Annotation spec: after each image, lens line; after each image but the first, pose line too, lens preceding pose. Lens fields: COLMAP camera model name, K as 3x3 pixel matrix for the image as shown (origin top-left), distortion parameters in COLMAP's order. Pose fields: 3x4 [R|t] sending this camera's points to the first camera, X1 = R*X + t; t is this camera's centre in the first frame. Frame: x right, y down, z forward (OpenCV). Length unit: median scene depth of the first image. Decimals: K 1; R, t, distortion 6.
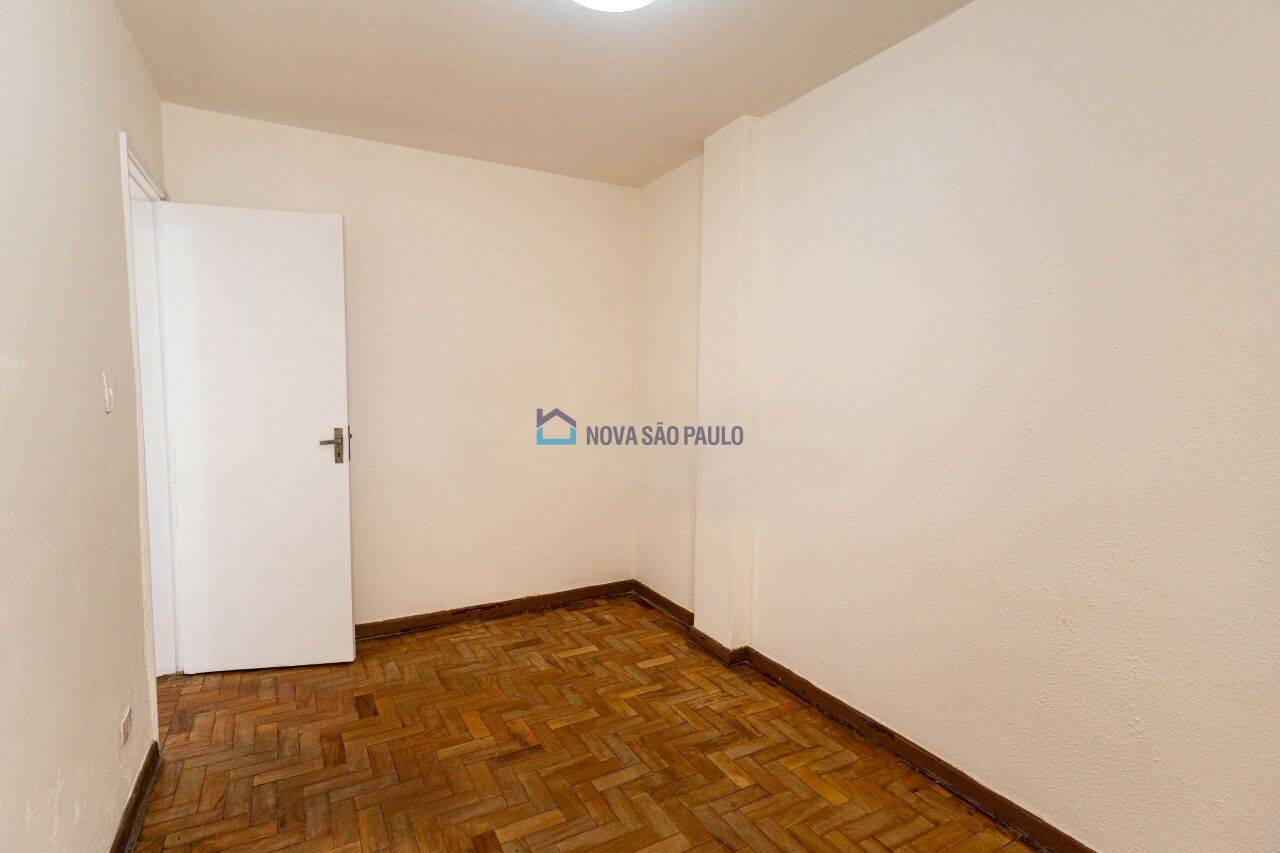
lens RADIAL K [[607.8, 0, 635.5], [0, 607.8, 427.0], [0, 0, 1]] dist [0.000086, 0.000042]
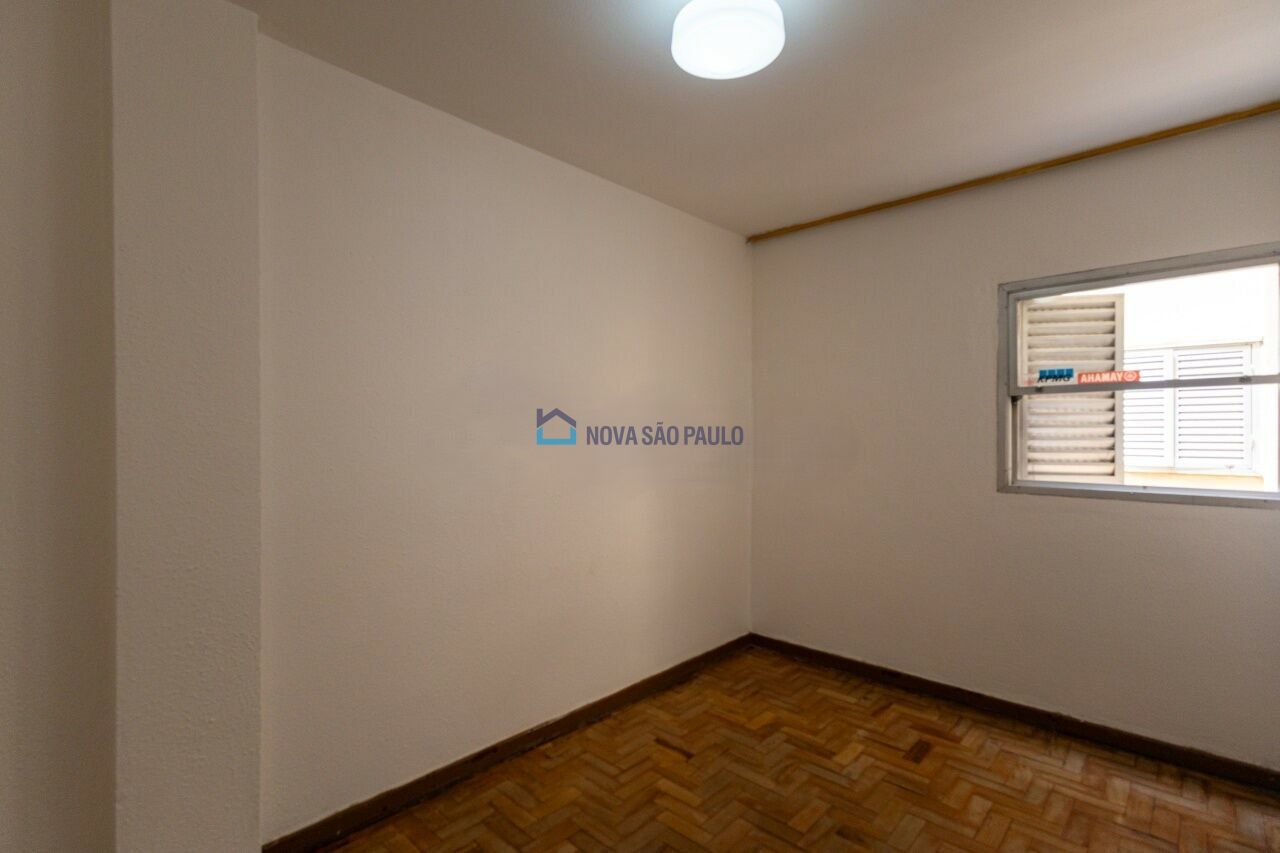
lens RADIAL K [[607.8, 0, 635.5], [0, 607.8, 428.3], [0, 0, 1]] dist [0.000086, 0.000042]
pose [[-0.291945, -0.021804, 0.956187, -0.754351], [0.055430, 0.997674, 0.039674, -0.114269], [-0.954828, 0.064585, -0.290057, 1.117298]]
